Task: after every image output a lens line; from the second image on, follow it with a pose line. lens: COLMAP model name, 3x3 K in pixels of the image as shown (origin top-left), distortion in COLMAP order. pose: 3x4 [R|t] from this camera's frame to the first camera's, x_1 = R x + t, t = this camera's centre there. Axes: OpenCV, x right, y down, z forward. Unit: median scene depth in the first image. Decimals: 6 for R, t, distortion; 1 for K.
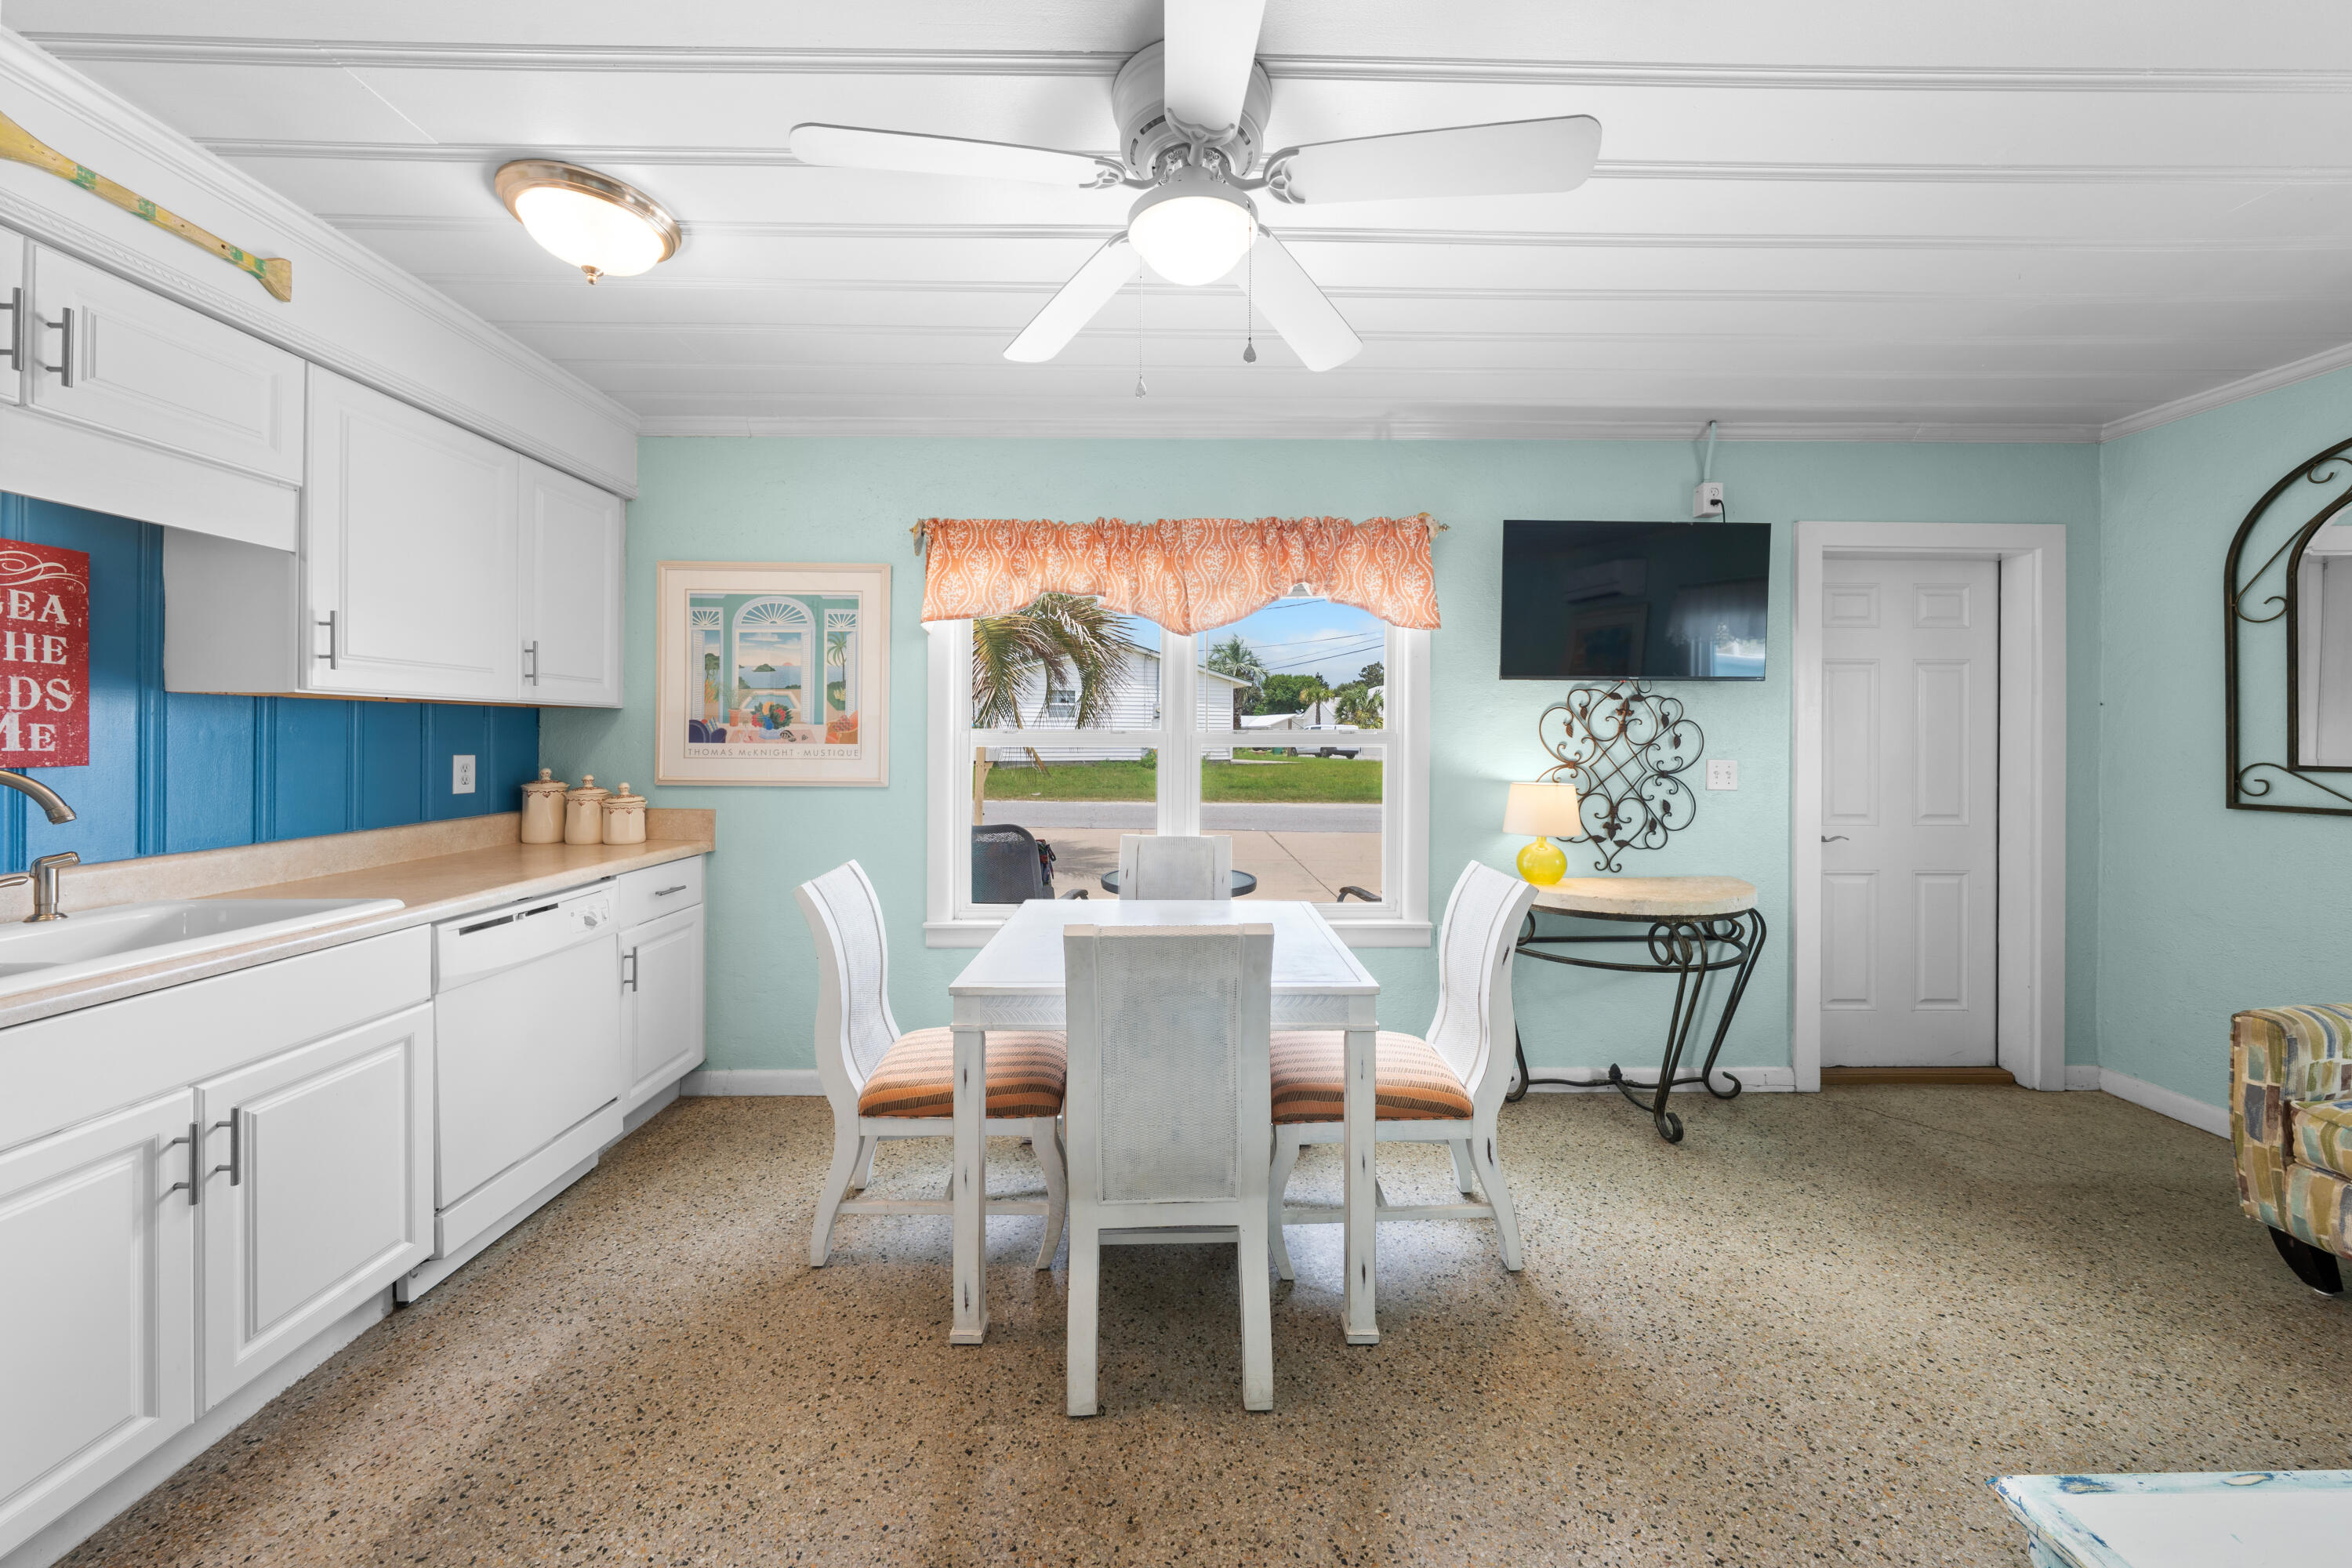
lens RADIAL K [[814.0, 0, 1177.0], [0, 814.0, 737.9], [0, 0, 1]] dist [-0.000260, -0.000072]
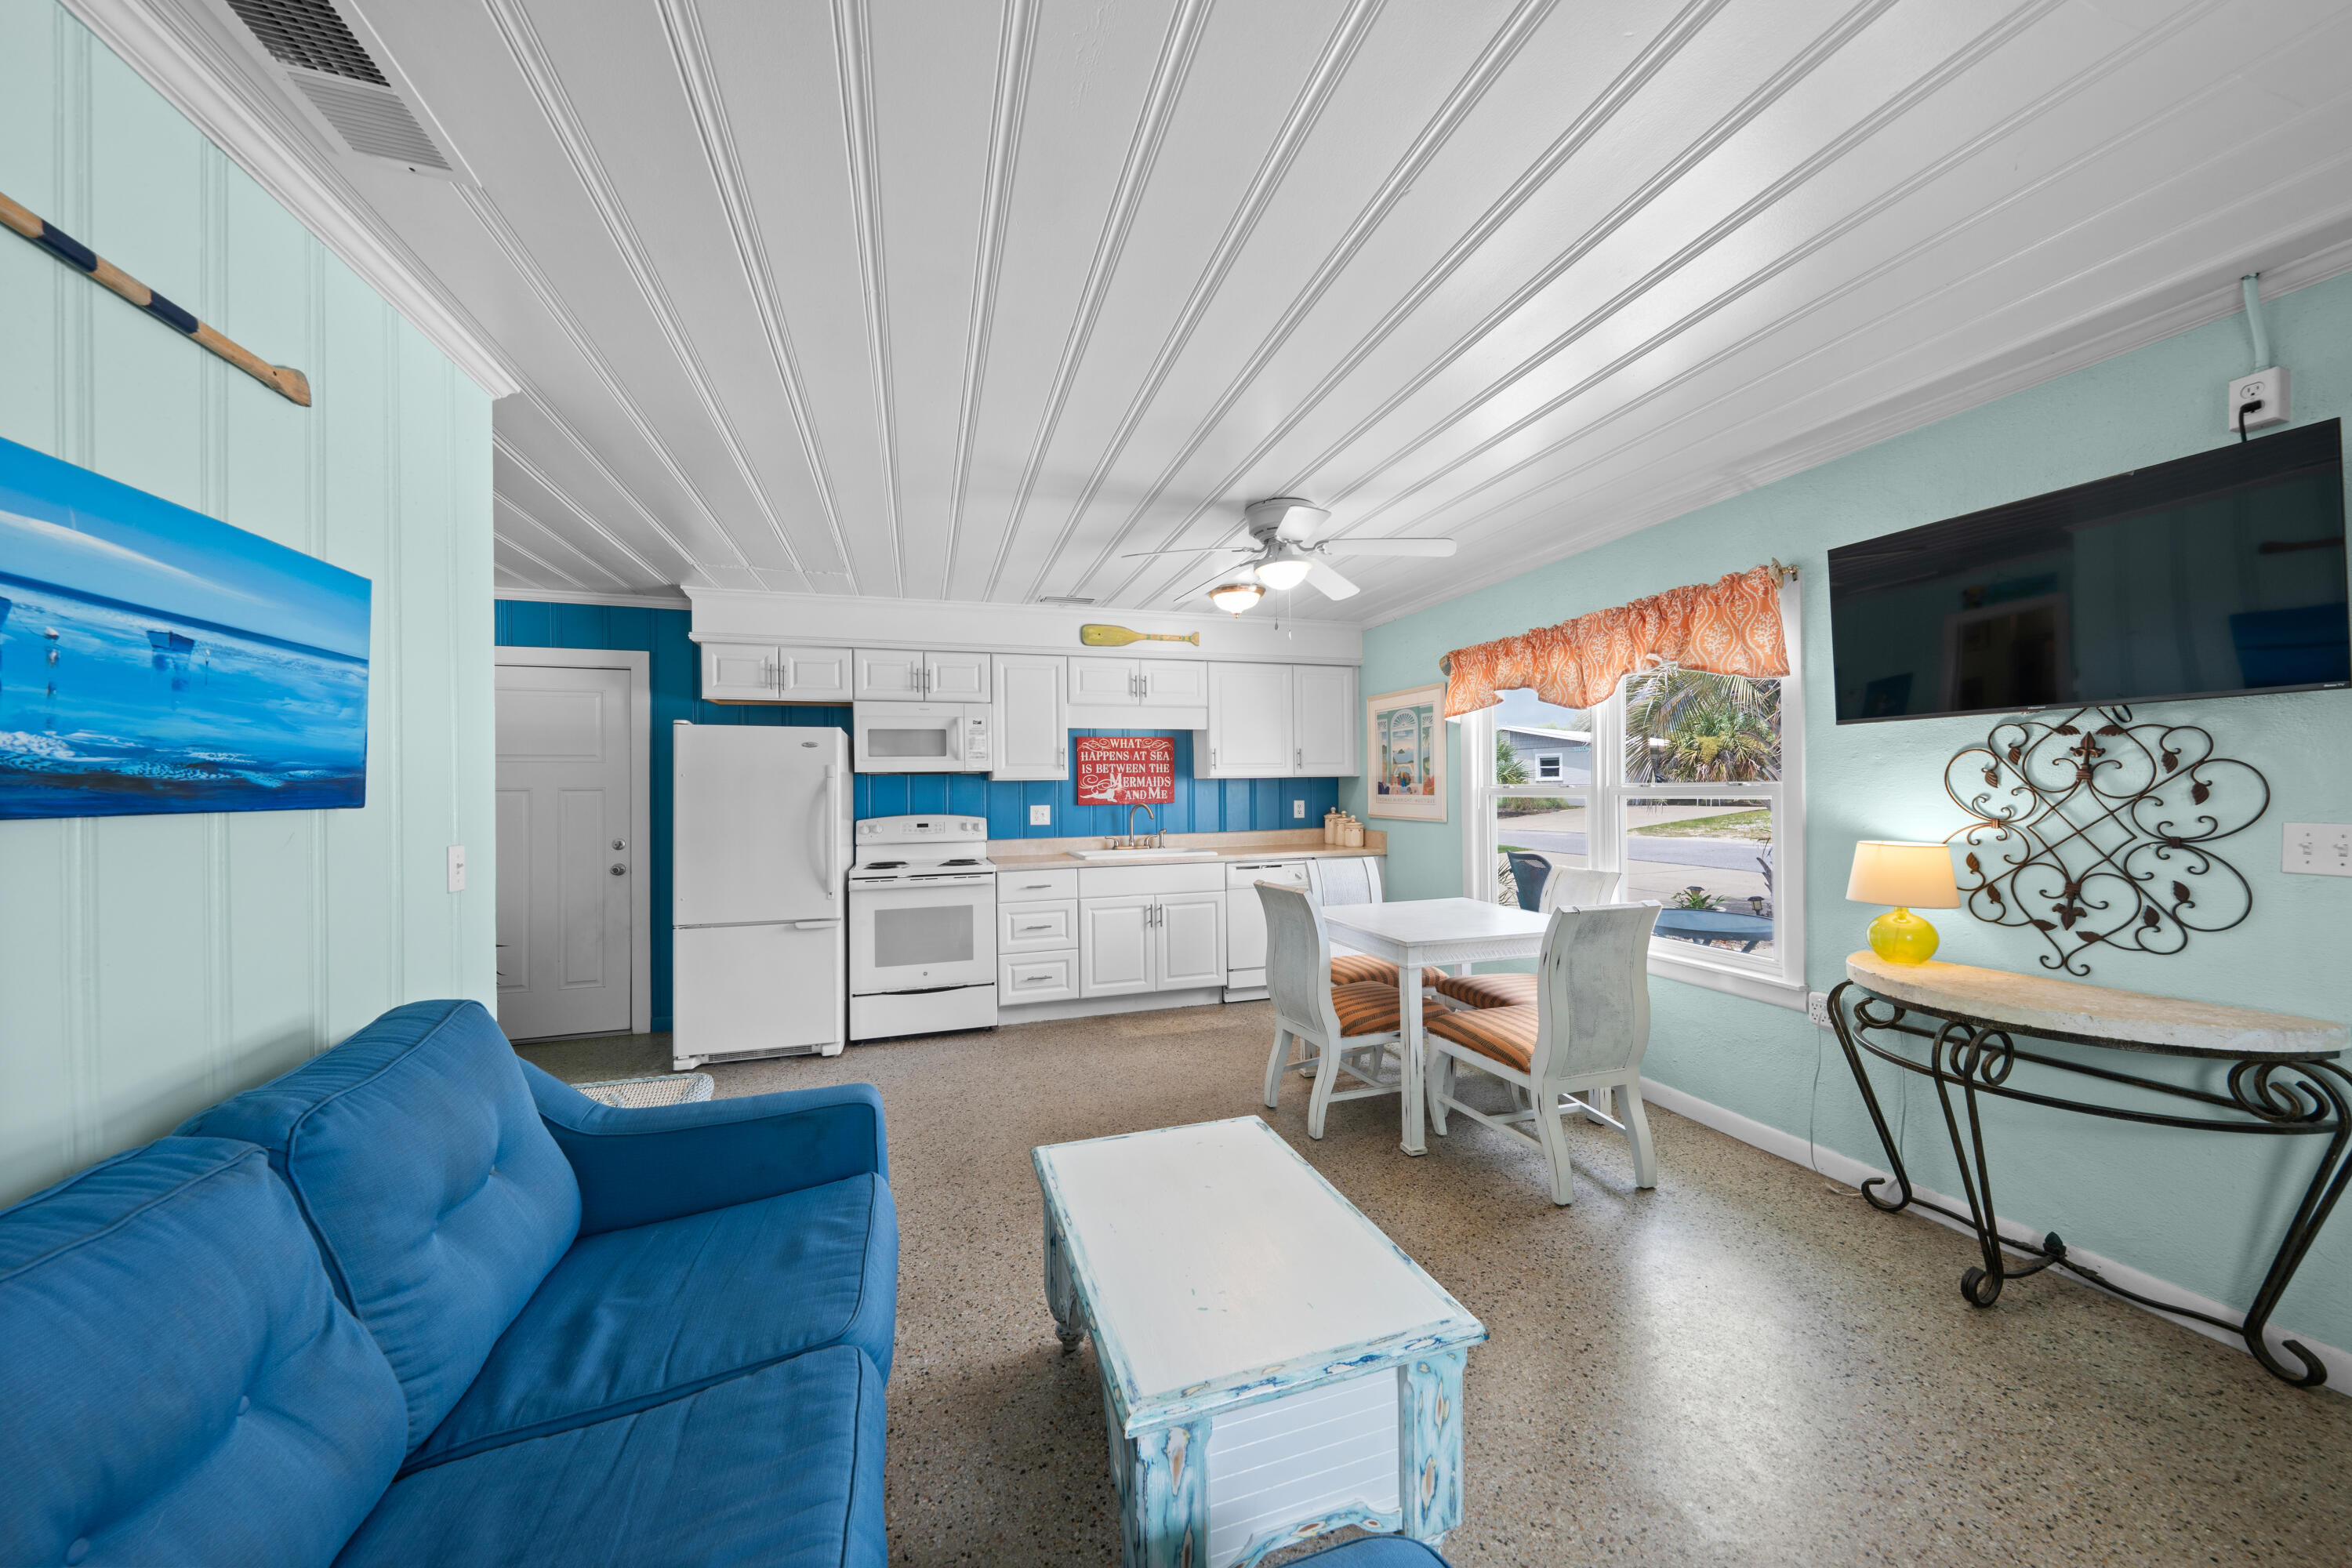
lens RADIAL K [[802.3, 0, 1176.0], [0, 802.3, 784.0], [0, 0, 1]] dist [-0.000331, -0.000096]
pose [[0.297677, -0.012080, -0.954590, 0.979017], [0.013559, 0.999873, -0.008425, -0.008361], [0.954570, -0.010435, 0.297803, 0.032686]]
